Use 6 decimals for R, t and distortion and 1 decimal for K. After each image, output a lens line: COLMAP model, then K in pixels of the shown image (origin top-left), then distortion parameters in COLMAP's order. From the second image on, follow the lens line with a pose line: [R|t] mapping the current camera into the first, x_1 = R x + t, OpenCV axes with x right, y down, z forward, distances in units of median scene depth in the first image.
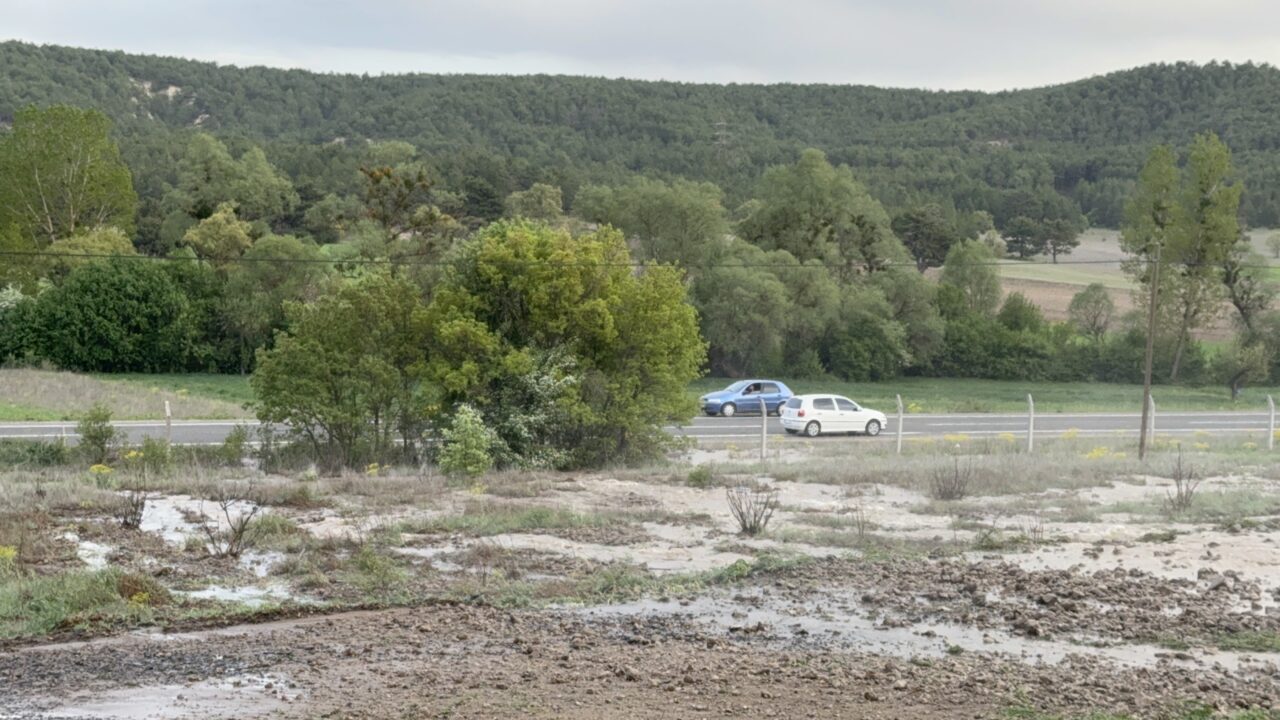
lens RADIAL K [[2178.3, 0, 635.6], [0, 2178.3, 358.6], [0, 0, 1]] dist [0.162541, 0.000000]
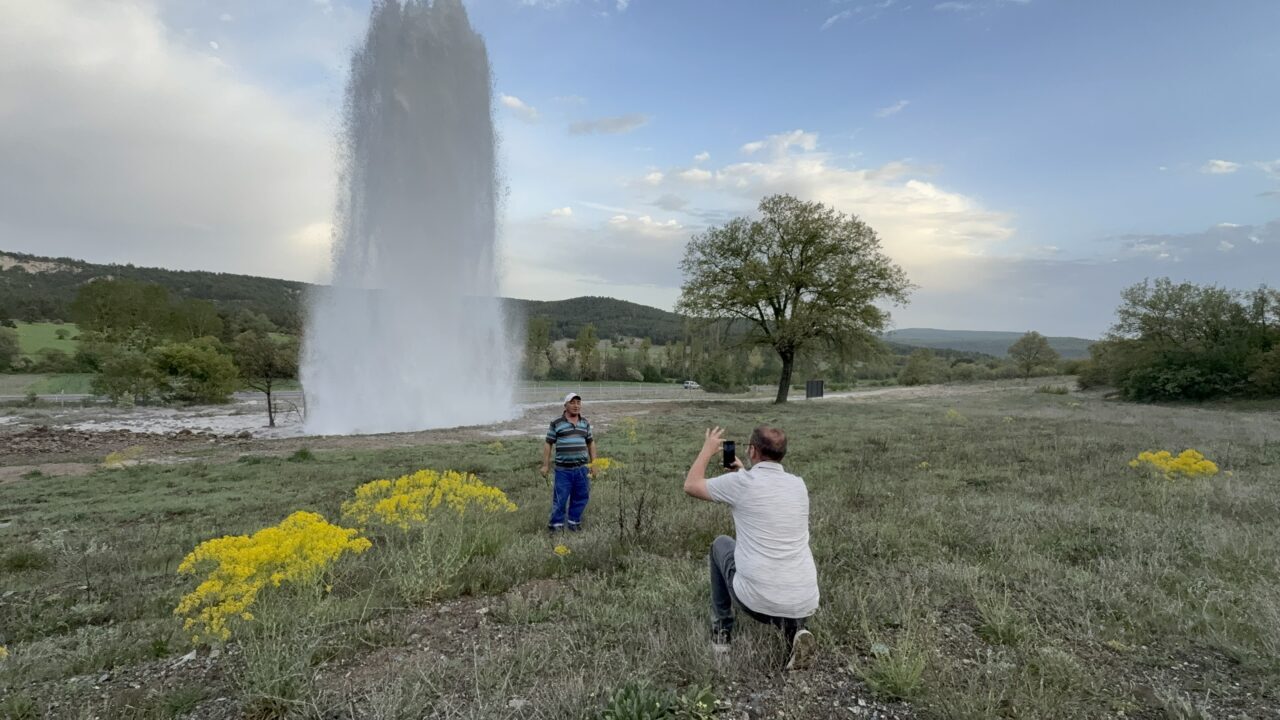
lens RADIAL K [[591.3, 0, 637.4], [0, 591.3, 358.5], [0, 0, 1]] dist [-0.002234, -0.000311]
pose [[0.959363, 0.013623, 0.281845, 0.121986], [-0.007568, 0.999717, -0.022563, -0.004945], [-0.282073, 0.019513, 0.959195, -0.073256]]
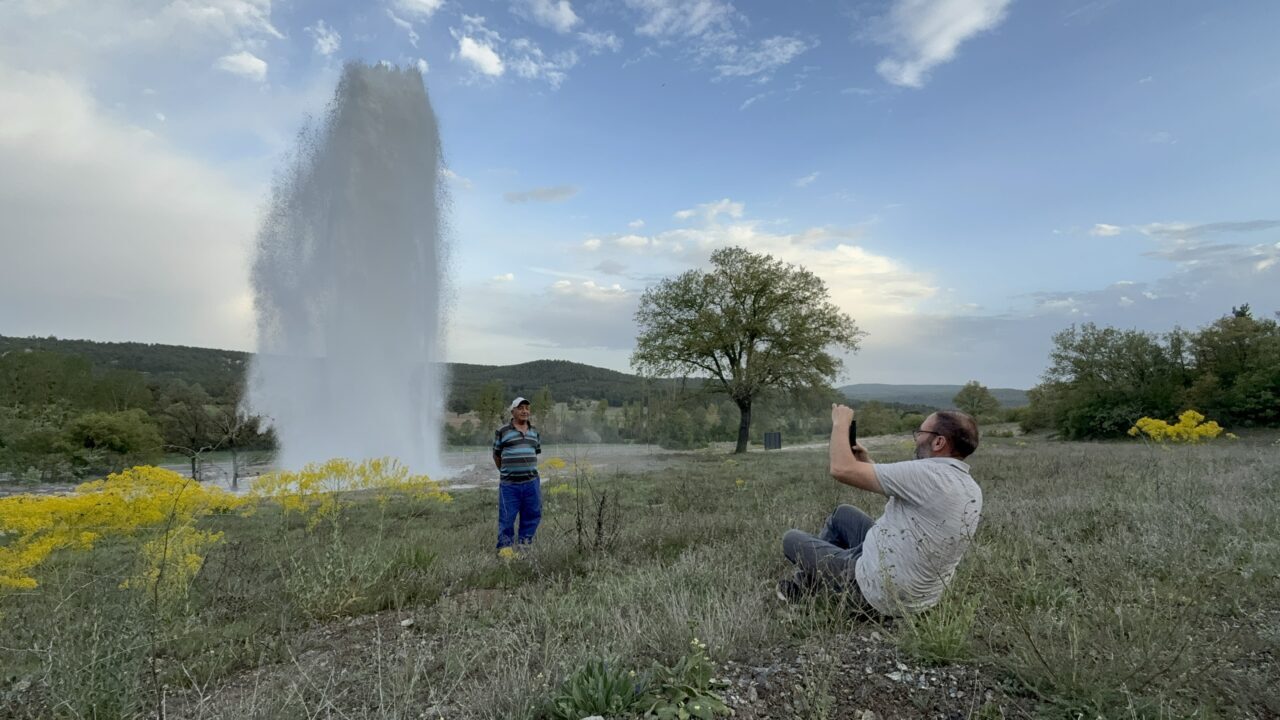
lens RADIAL K [[591.3, 0, 638.9], [0, 591.3, 358.0], [0, 0, 1]] dist [-0.002234, -0.000311]
pose [[0.935713, 0.022304, 0.352057, 0.122837], [0.024491, 0.991484, -0.127908, -0.001706], [-0.351911, 0.128307, 0.927198, -0.070281]]
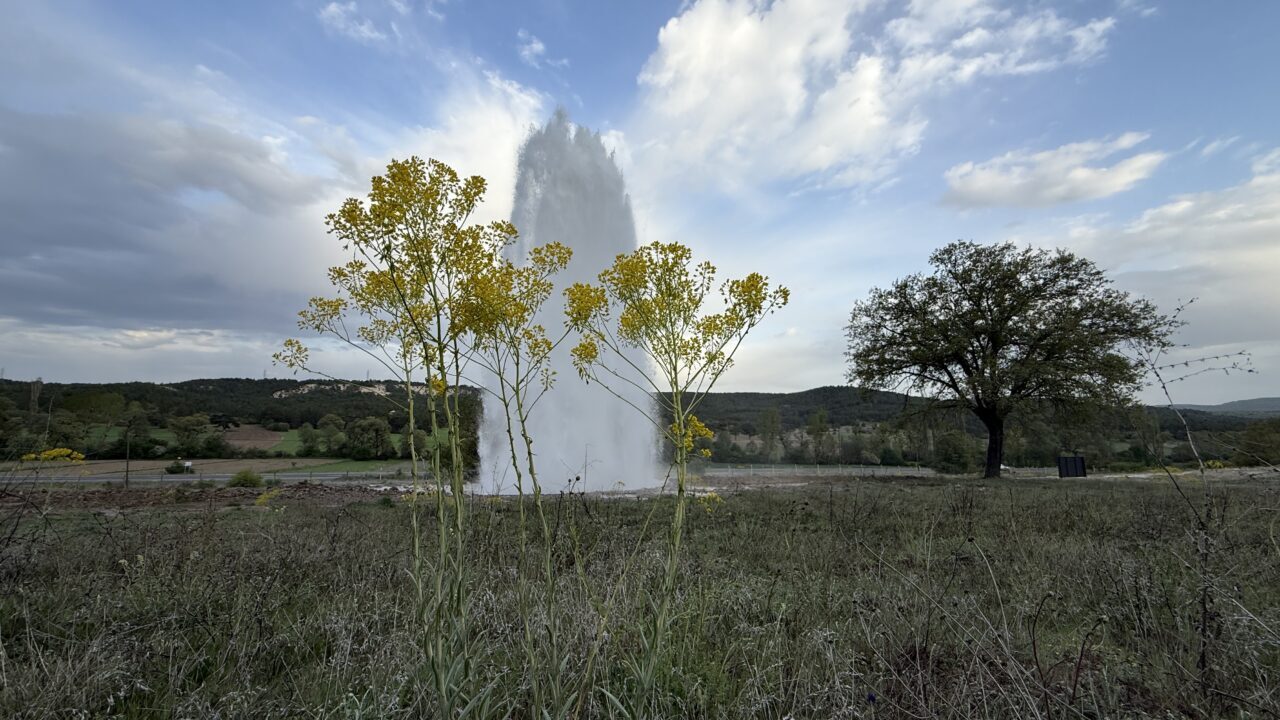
lens RADIAL K [[512.5, 0, 640.0], [0, 512.5, 359.6], [0, 0, 1]] dist [0.011875, 0.001842]
pose [[0.987644, -0.033687, -0.153050, 0.151459], [0.004186, 0.981946, -0.189116, -0.000491], [0.156658, 0.186139, 0.969954, -0.058533]]
